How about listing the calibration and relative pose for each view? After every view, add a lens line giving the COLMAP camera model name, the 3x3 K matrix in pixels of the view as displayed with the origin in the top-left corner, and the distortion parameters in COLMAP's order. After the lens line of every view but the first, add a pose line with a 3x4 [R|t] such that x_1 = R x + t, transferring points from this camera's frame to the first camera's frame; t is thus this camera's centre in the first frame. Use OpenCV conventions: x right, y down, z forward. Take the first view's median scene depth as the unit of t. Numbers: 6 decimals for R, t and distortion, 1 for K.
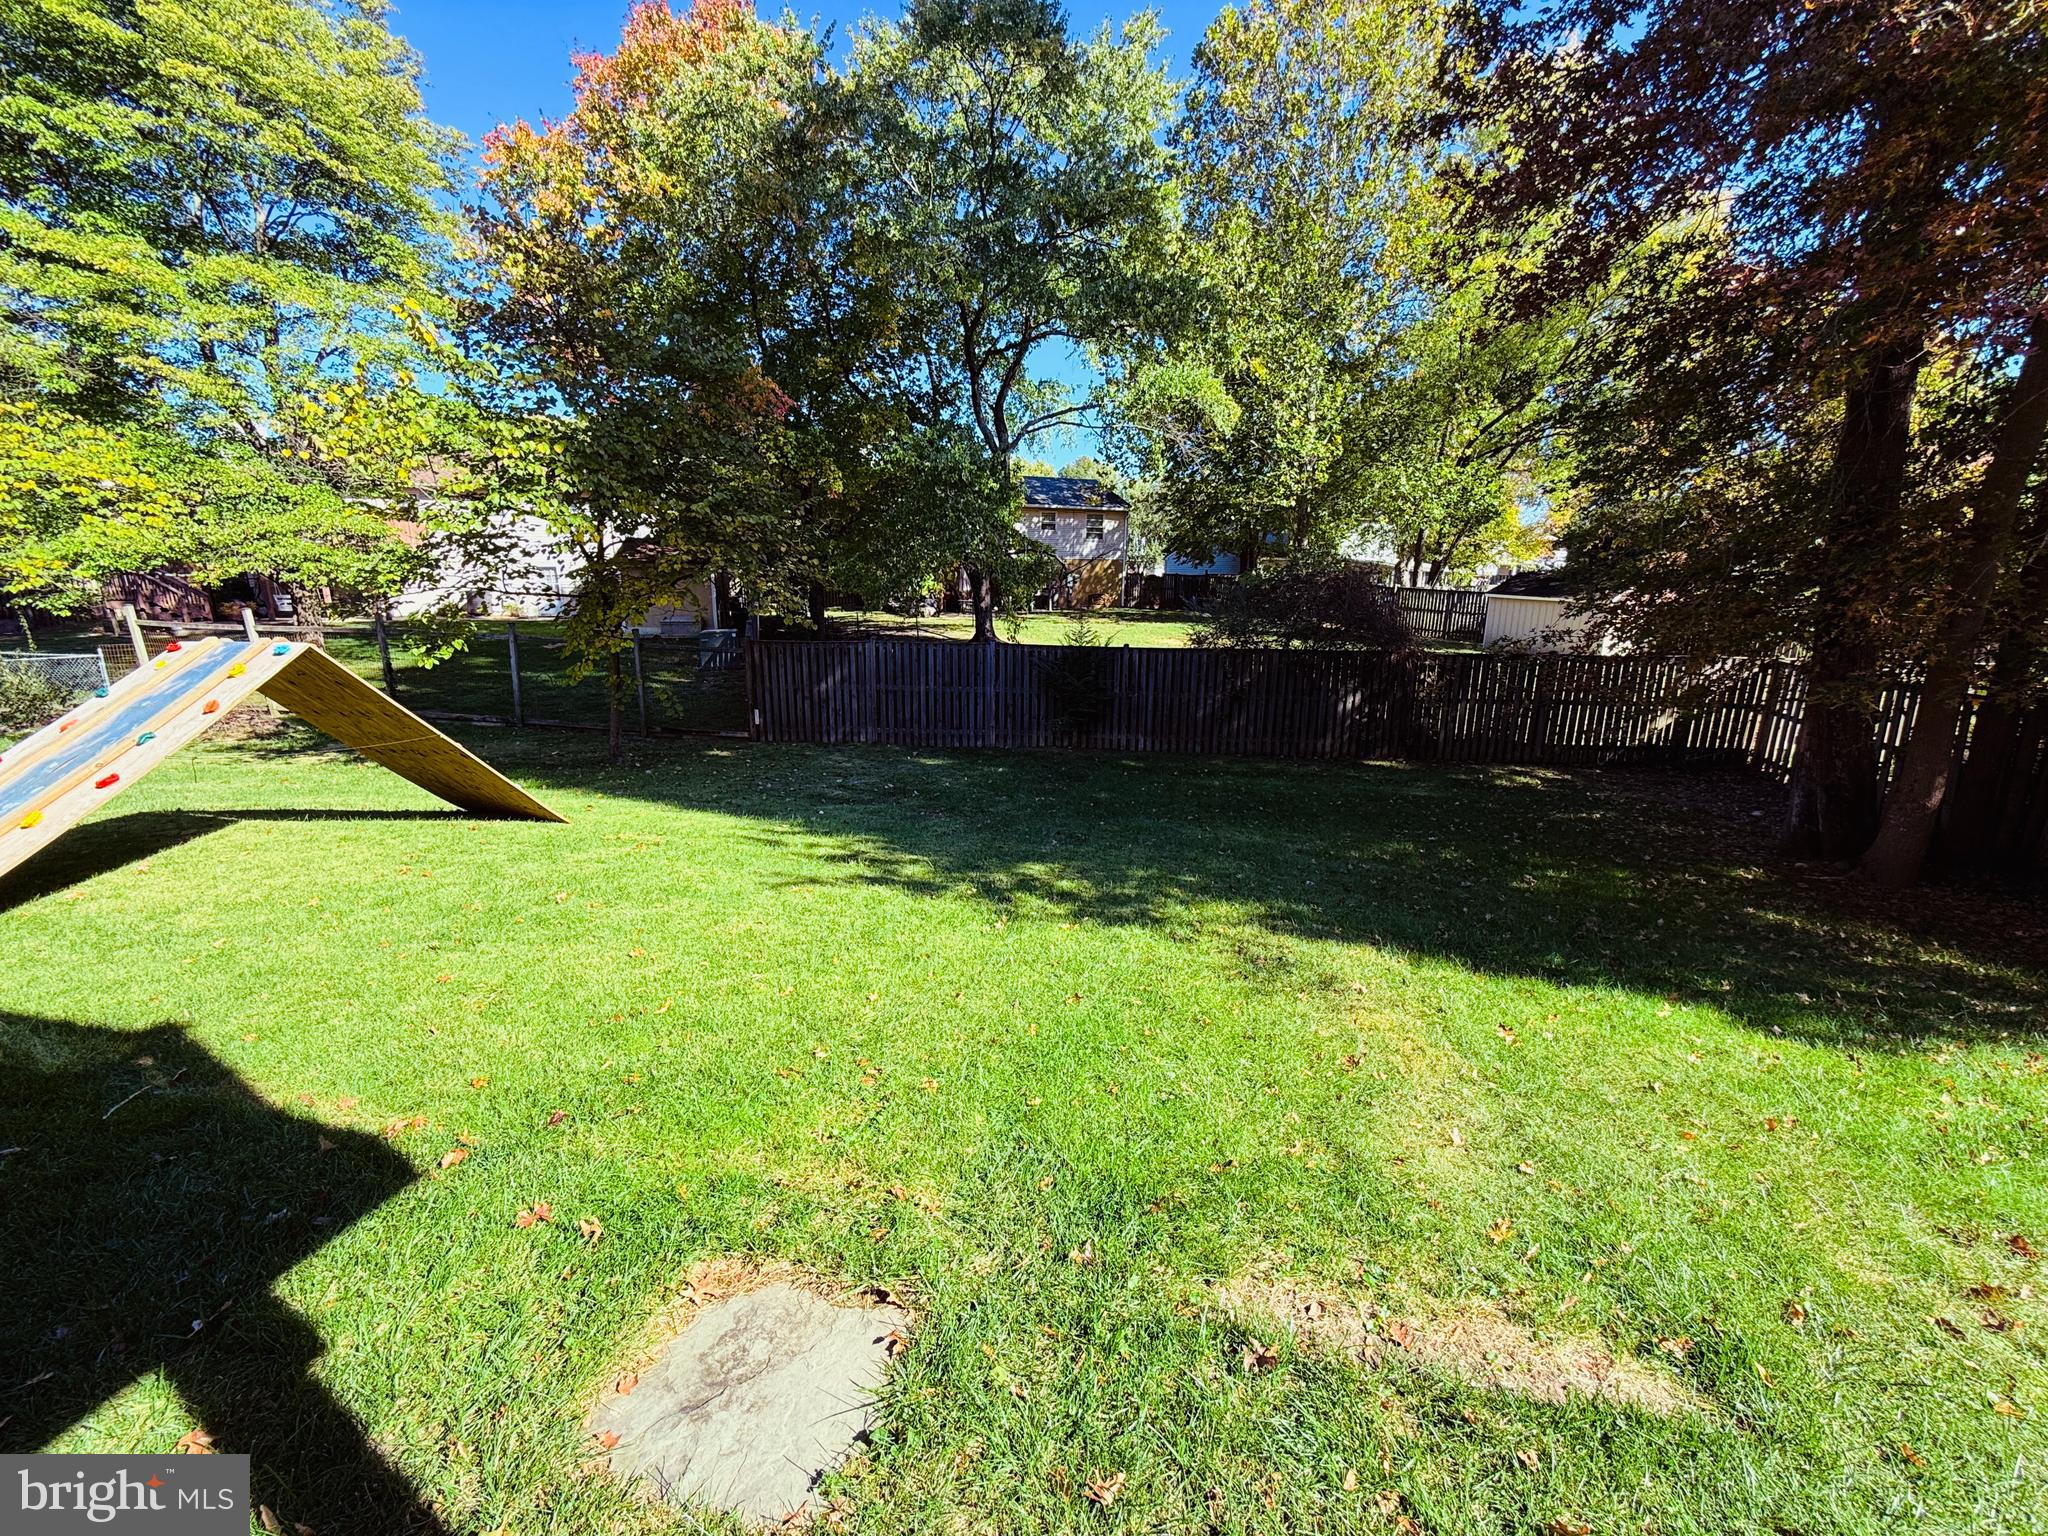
lens RADIAL K [[802.6, 0, 1023.7], [0, 802.6, 769.4], [0, 0, 1]] dist [0.001109, -0.000733]
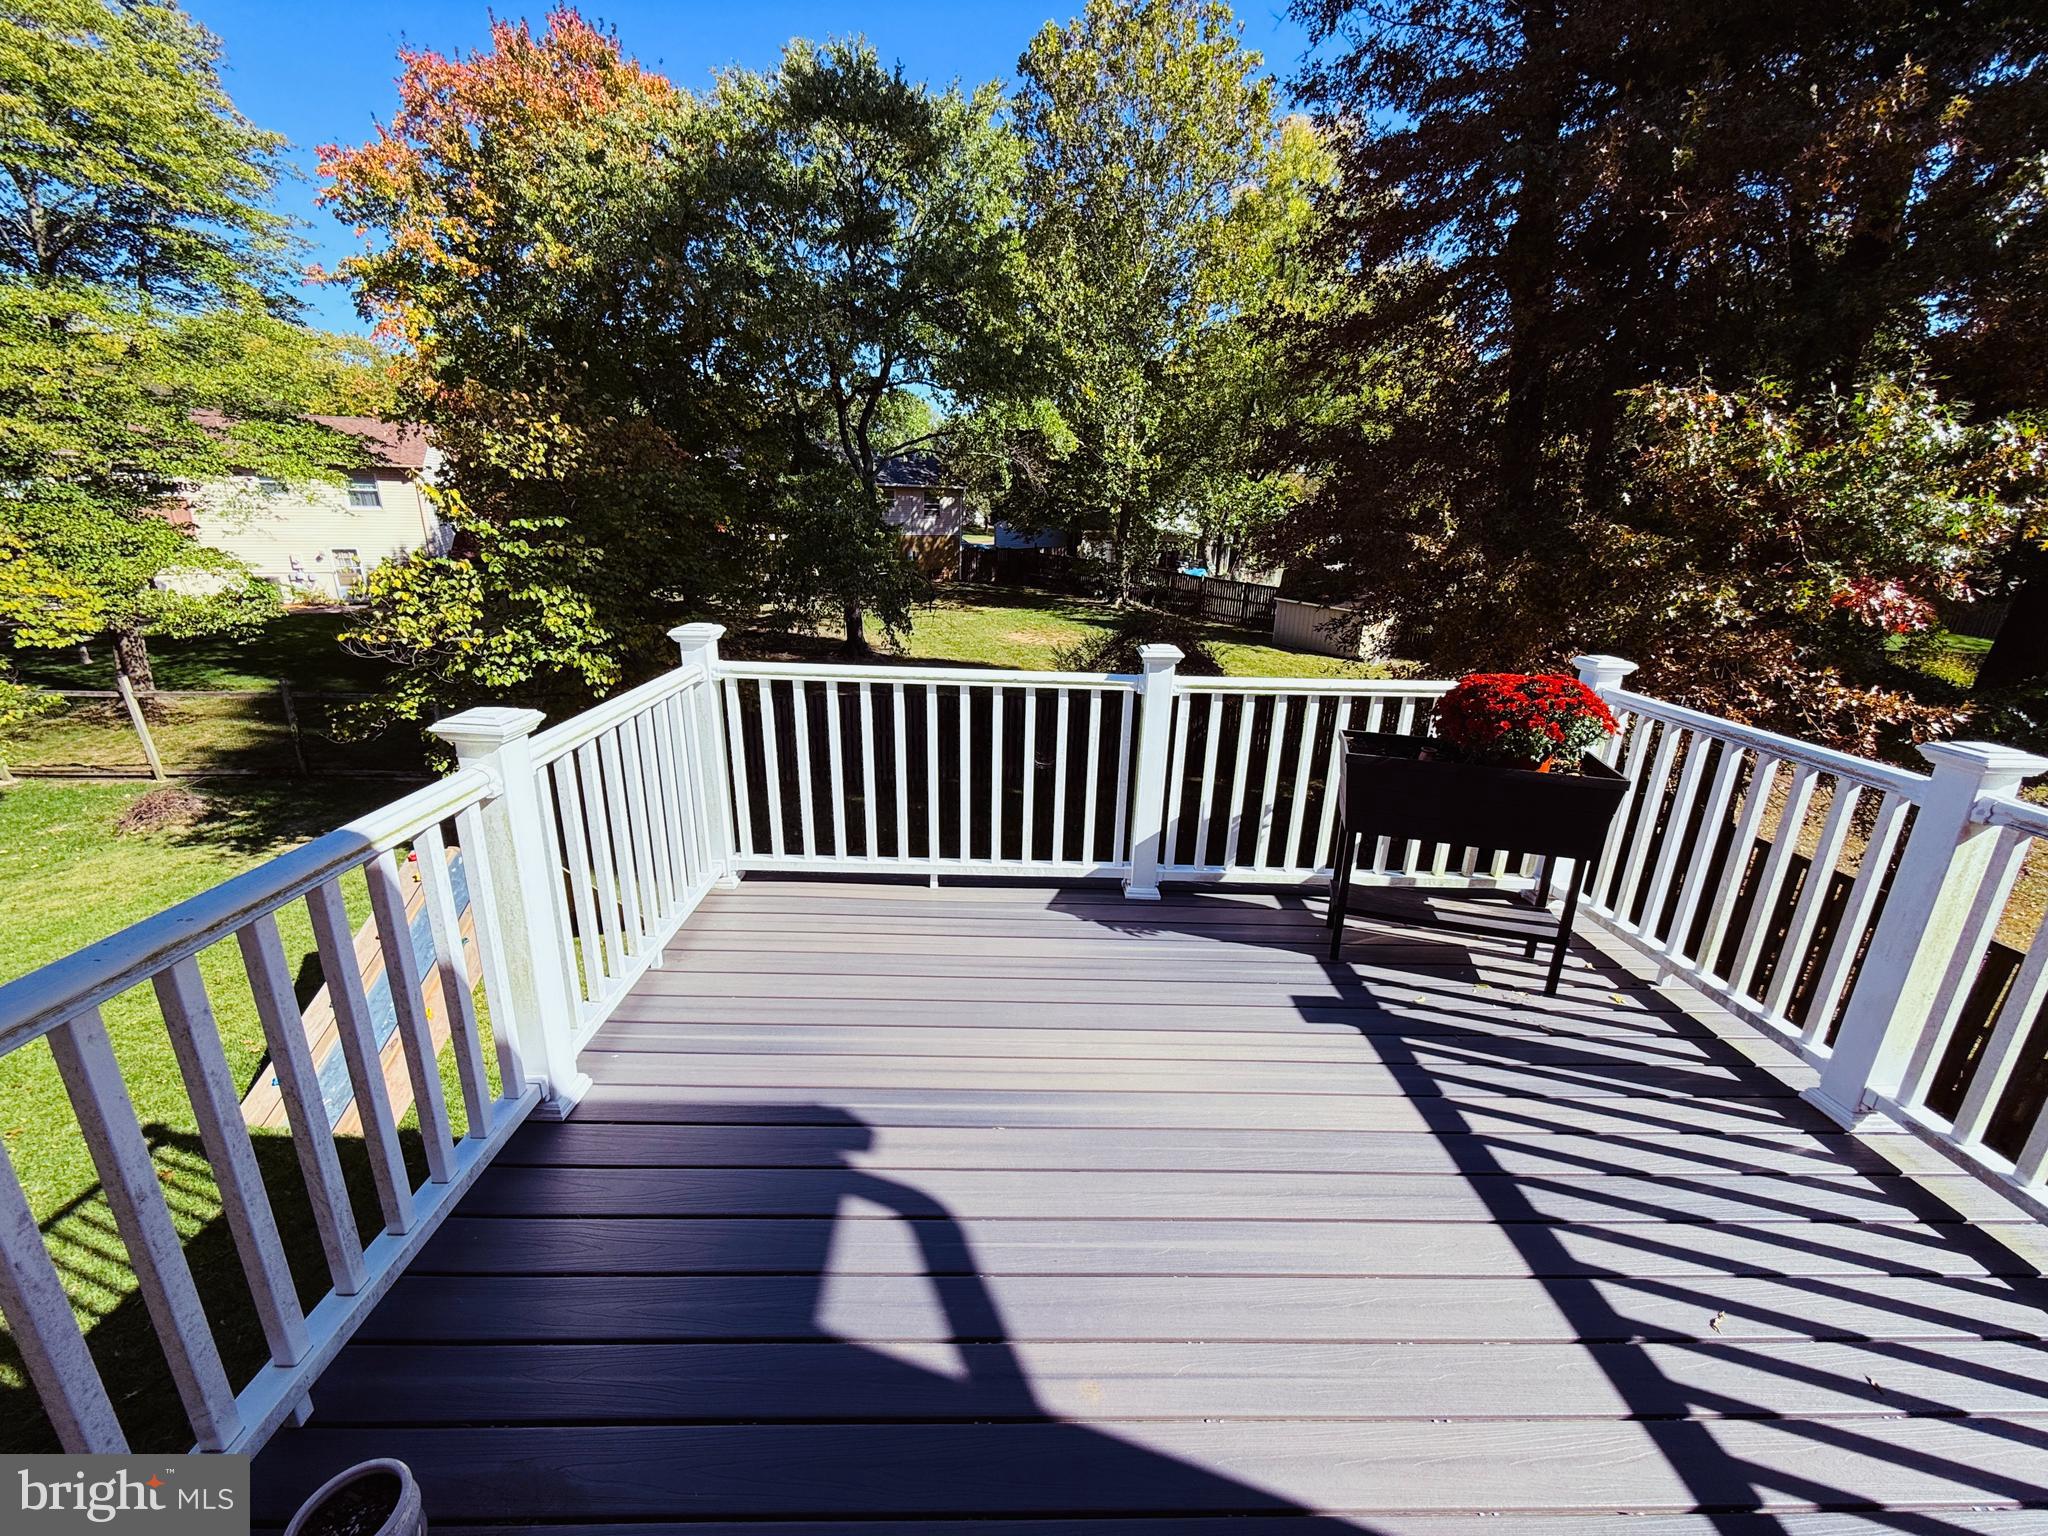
lens RADIAL K [[802.6, 0, 1022.9], [0, 802.6, 764.3], [0, 0, 1]] dist [0.001109, -0.000733]
pose [[0.974956, -0.046540, 0.217476, -0.123562], [0.029115, 0.996153, 0.082656, -0.145085], [-0.220486, -0.074254, 0.972560, -0.204003]]
